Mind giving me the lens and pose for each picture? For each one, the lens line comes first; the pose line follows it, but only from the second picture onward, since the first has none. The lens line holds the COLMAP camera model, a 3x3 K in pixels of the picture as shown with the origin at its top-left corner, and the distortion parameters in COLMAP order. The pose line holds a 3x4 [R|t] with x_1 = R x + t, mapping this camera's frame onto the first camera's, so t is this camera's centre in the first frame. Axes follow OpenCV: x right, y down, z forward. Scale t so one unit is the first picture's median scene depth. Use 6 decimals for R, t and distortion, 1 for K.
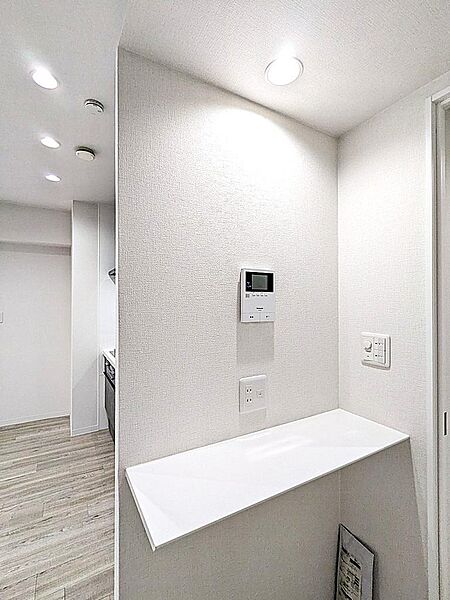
lens RADIAL K [[284.5, 0, 226.4], [0, 284.5, 301.5], [0, 0, 1]] dist [-0.006453, 0.005614]
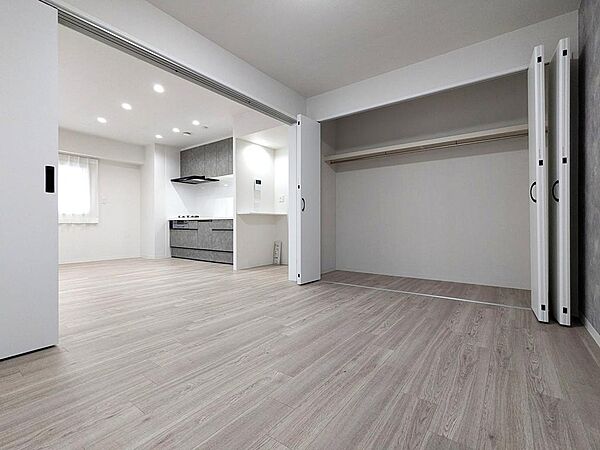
lens RADIAL K [[284.5, 0, 298.5], [0, 284.5, 224.2], [0, 0, 1]] dist [-0.006453, 0.005614]
pose [[0.921439, -0.001439, 0.388520, -0.633341], [0.000167, 0.999995, 0.003308, 0.351635], [-0.388523, -0.002983, 0.921434, -2.088893]]
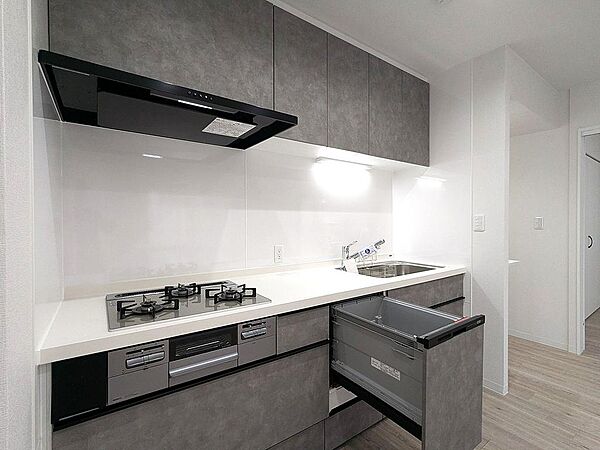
lens RADIAL K [[284.5, 0, 301.4], [0, 284.5, 223.8], [0, 0, 1]] dist [-0.006453, 0.005614]
pose [[-0.088532, -0.010284, 0.996020, -1.211604], [-0.002561, 0.999946, 0.010097, 0.089285], [-0.996070, -0.001657, -0.088554, 1.345924]]
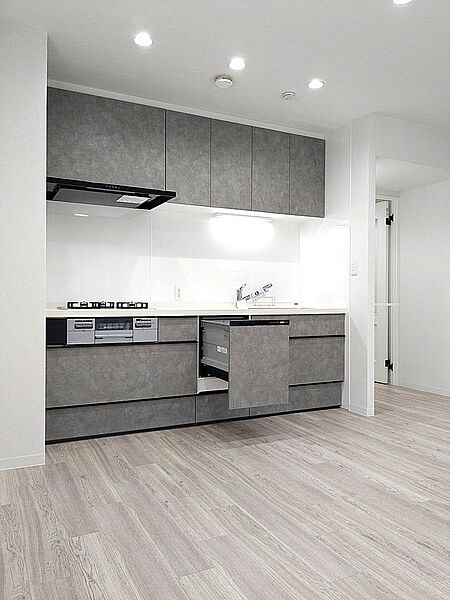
lens RADIAL K [[477.7, 0, 228.9], [0, 477.7, 298.8], [0, 0, 1]] dist [0.034524, -0.045991]
pose [[0.060568, 0.000379, 0.998164, -2.363193], [-0.008093, 0.999967, 0.000112, 0.243470], [-0.998131, -0.008085, 0.060569, 0.958360]]
